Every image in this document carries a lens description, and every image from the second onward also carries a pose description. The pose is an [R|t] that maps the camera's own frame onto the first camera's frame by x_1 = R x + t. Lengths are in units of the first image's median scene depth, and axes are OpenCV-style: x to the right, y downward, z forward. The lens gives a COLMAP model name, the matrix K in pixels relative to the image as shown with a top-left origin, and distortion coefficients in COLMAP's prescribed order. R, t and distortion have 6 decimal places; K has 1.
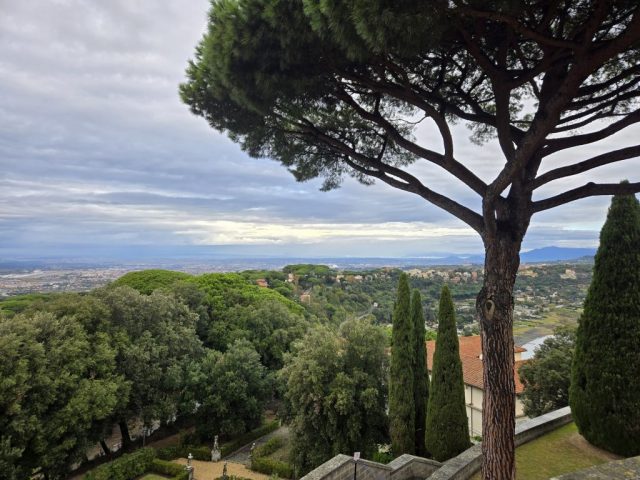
lens RADIAL K [[411.3, 0, 319.5], [0, 411.3, 241.2], [0, 0, 1]] dist [0.052231, -0.037182]
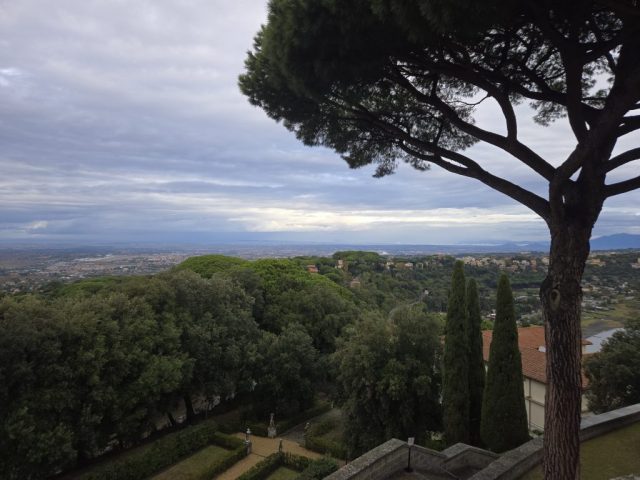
lens RADIAL K [[411.3, 0, 315.0], [0, 411.3, 240.6], [0, 0, 1]] dist [0.052231, -0.037182]
pose [[0.992894, 0.003835, -0.118940, -0.017956], [-0.000139, 0.999517, 0.031063, 0.000052], [0.119002, -0.030826, 0.992415, -0.008169]]
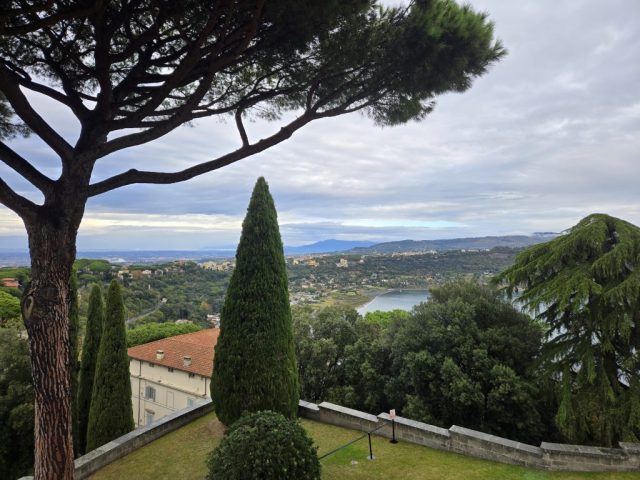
lens RADIAL K [[411.3, 0, 319.6], [0, 411.3, 240.2], [0, 0, 1]] dist [0.052231, -0.037182]
pose [[0.895709, 0.004000, 0.444622, 0.443300], [-0.010835, 0.999859, 0.012831, 0.004978], [-0.444508, -0.016310, 0.895626, -0.042611]]
